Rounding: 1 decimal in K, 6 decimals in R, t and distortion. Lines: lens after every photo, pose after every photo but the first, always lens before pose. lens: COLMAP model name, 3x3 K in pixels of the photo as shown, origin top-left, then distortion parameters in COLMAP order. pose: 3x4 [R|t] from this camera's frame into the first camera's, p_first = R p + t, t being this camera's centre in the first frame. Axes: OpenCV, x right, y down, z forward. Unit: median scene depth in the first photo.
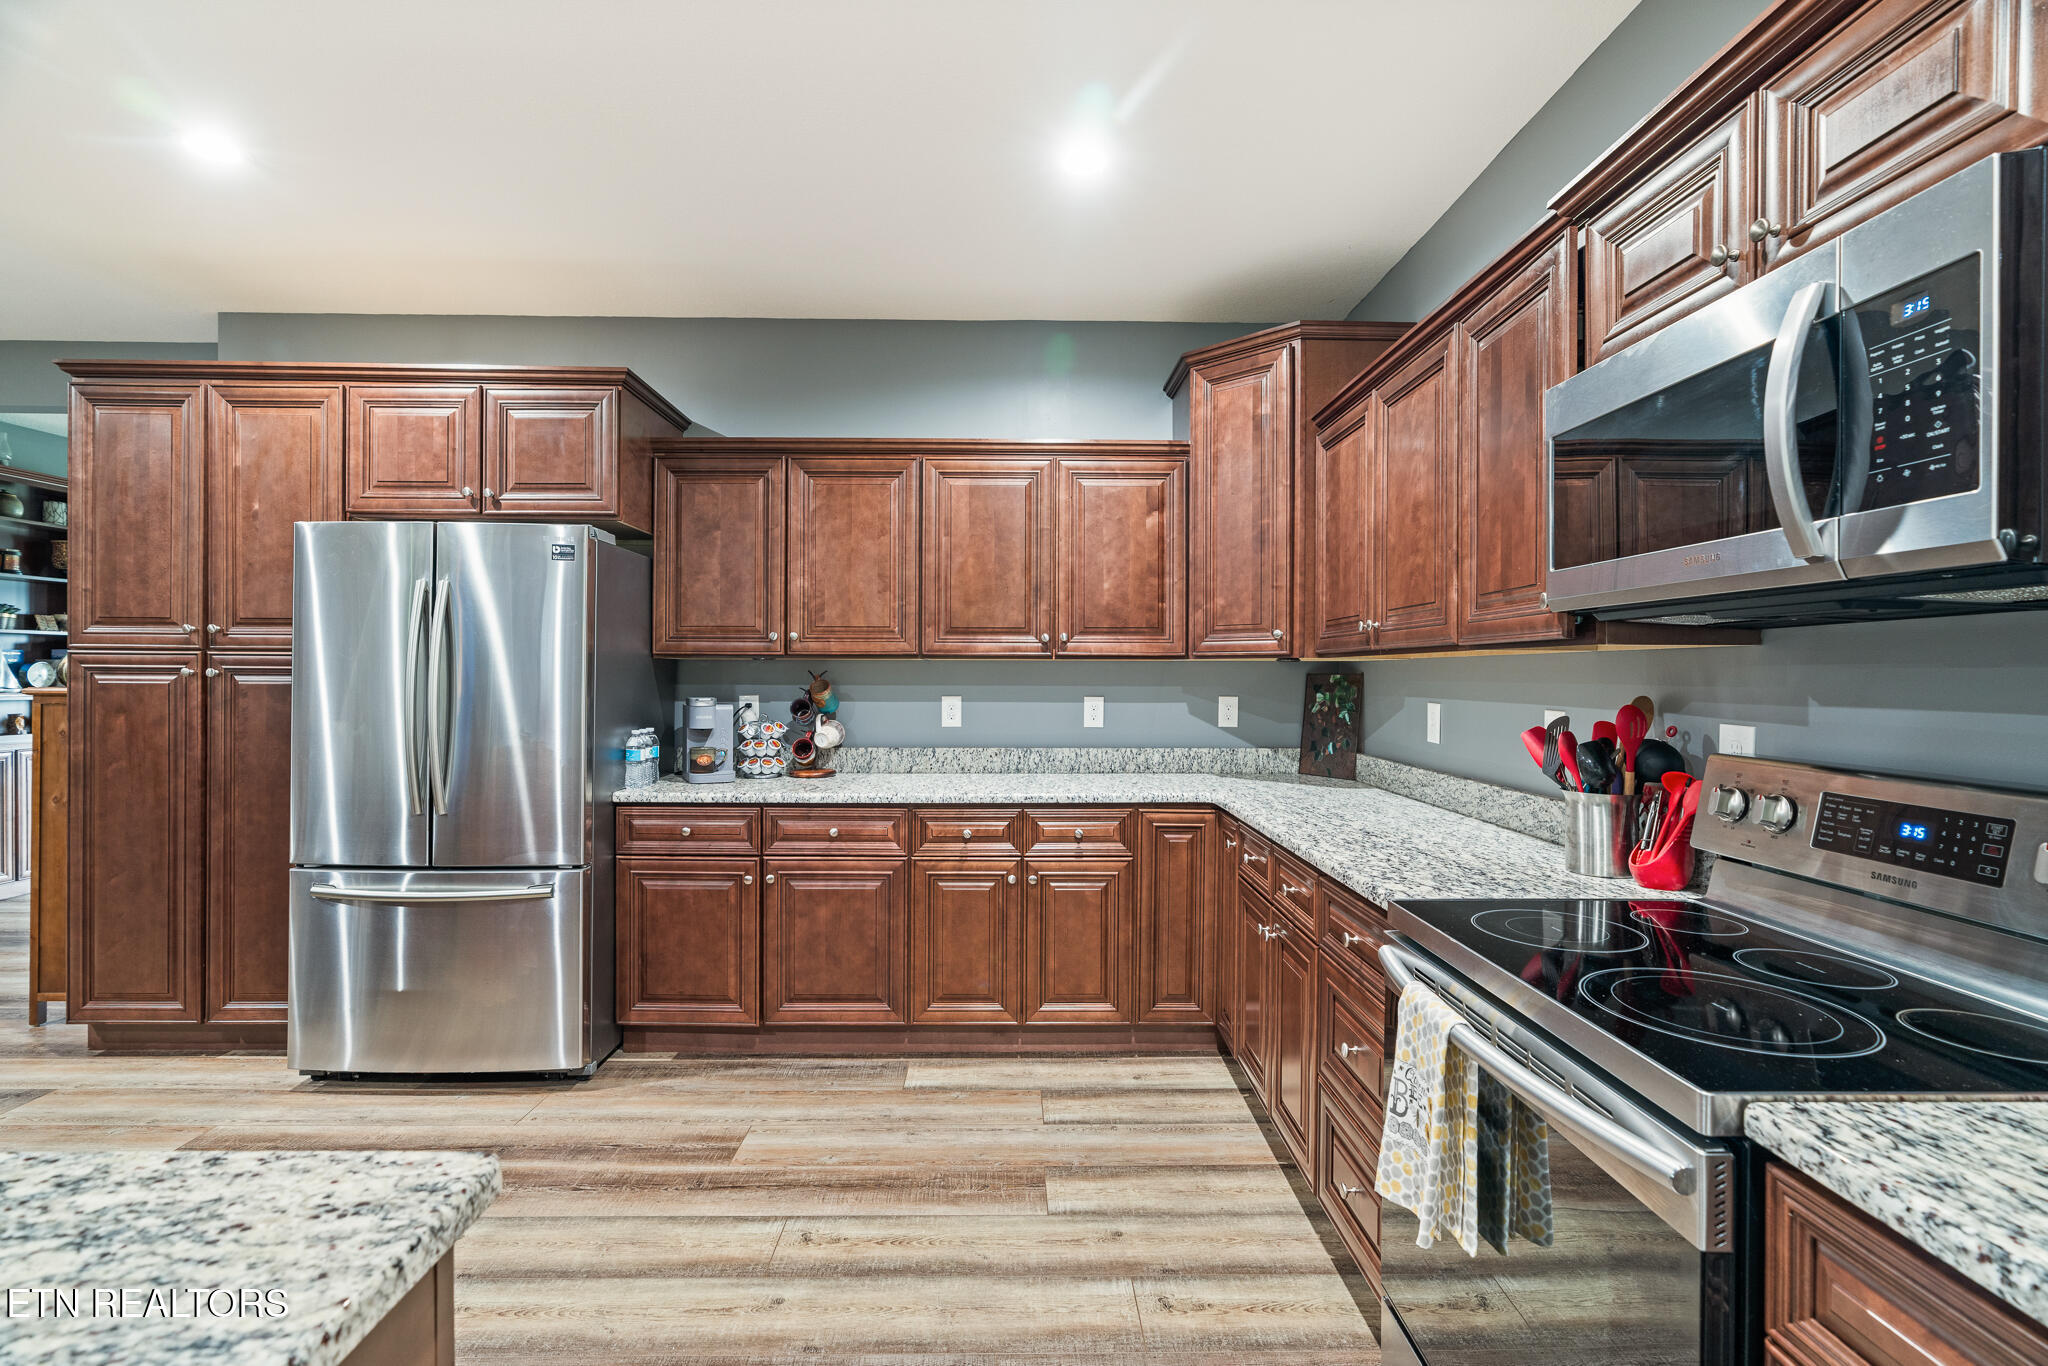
lens RADIAL K [[933.4, 0, 1024.7], [0, 933.4, 670.9], [0, 0, 1]] dist [-0.009252, 0.001693]
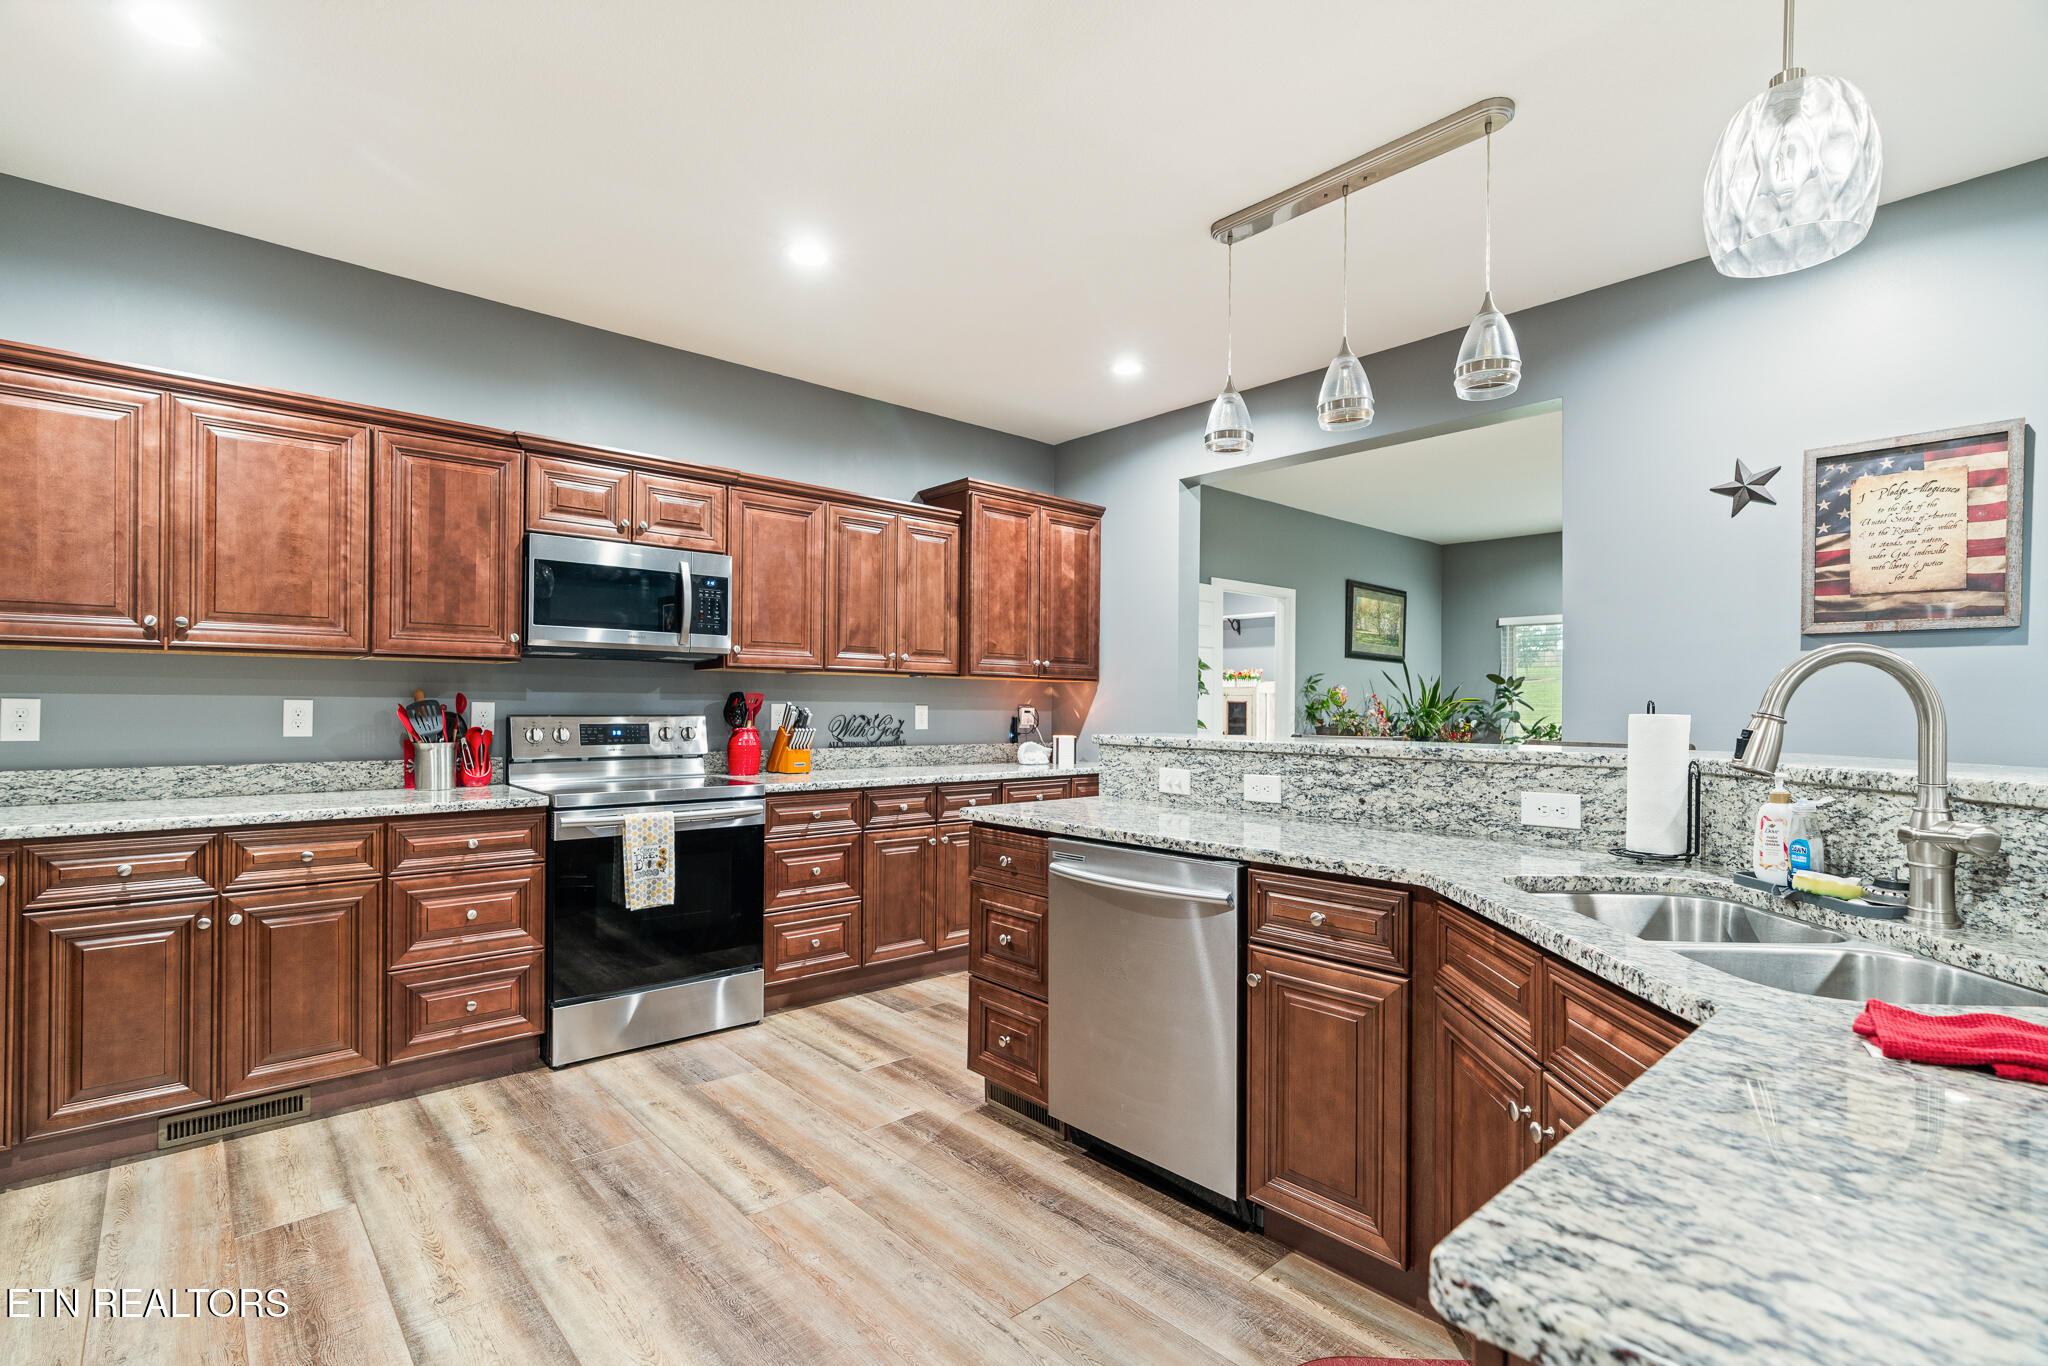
lens RADIAL K [[933.4, 0, 1014.8], [0, 933.4, 699.4], [0, 0, 1]] dist [-0.009252, 0.001693]
pose [[-0.645381, -0.015357, 0.763707, -0.863153], [-0.018605, 0.999817, 0.004382, 0.012295], [-0.763634, -0.011381, -0.645549, 0.796614]]
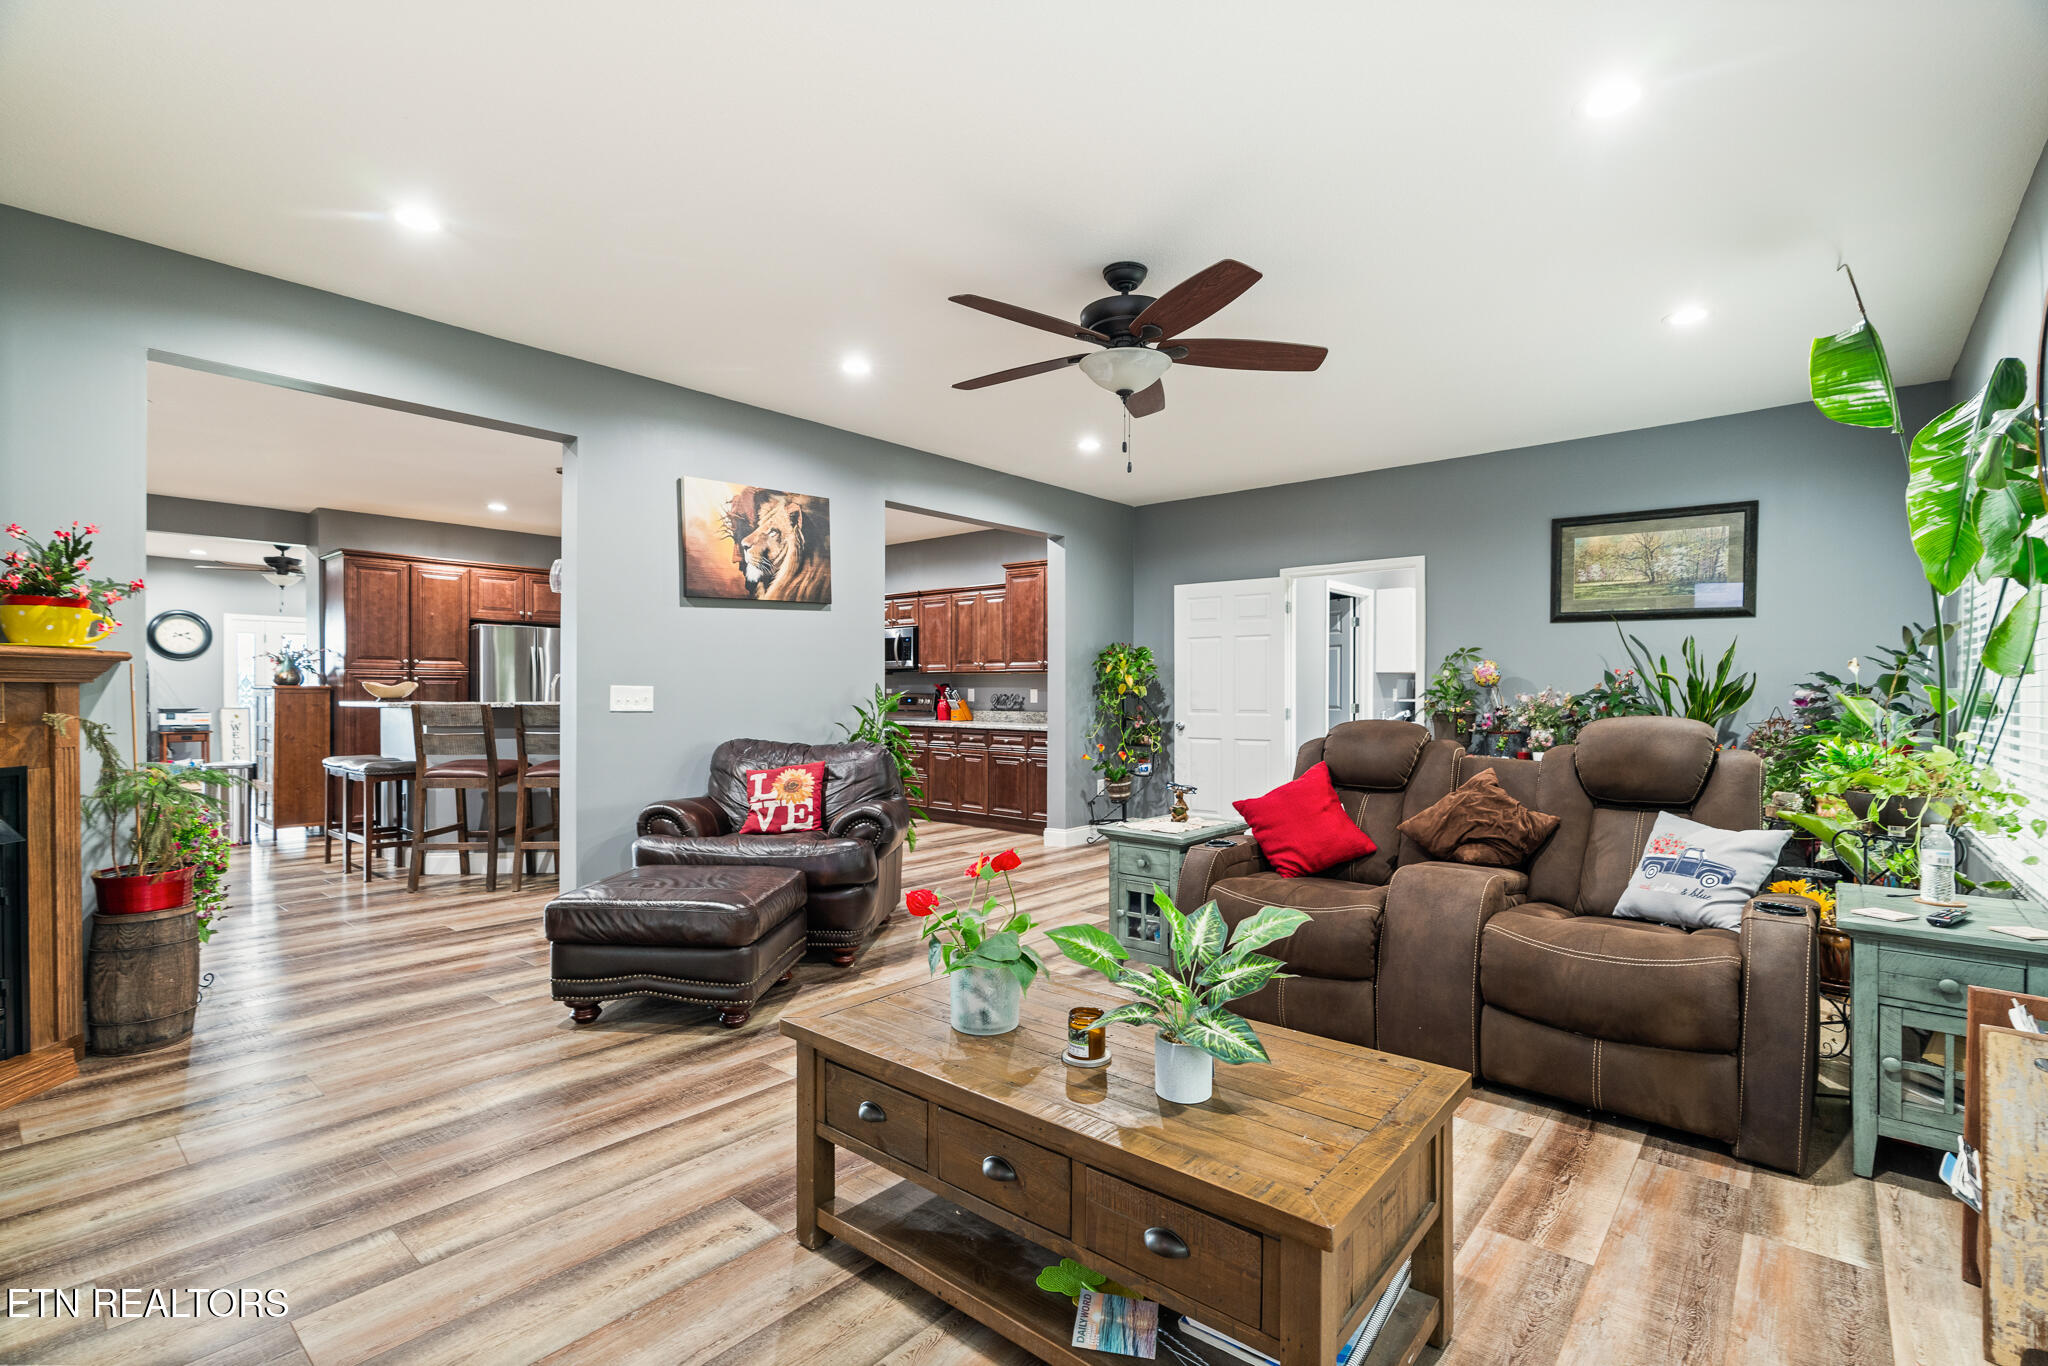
lens RADIAL K [[933.4, 0, 1032.1], [0, 933.4, 695.0], [0, 0, 1]] dist [-0.009252, 0.001693]
pose [[0.661804, -0.006419, 0.749650, -1.661921], [0.000631, 0.999968, 0.008005, 0.028147], [-0.749677, -0.004824, 0.661786, -1.946730]]
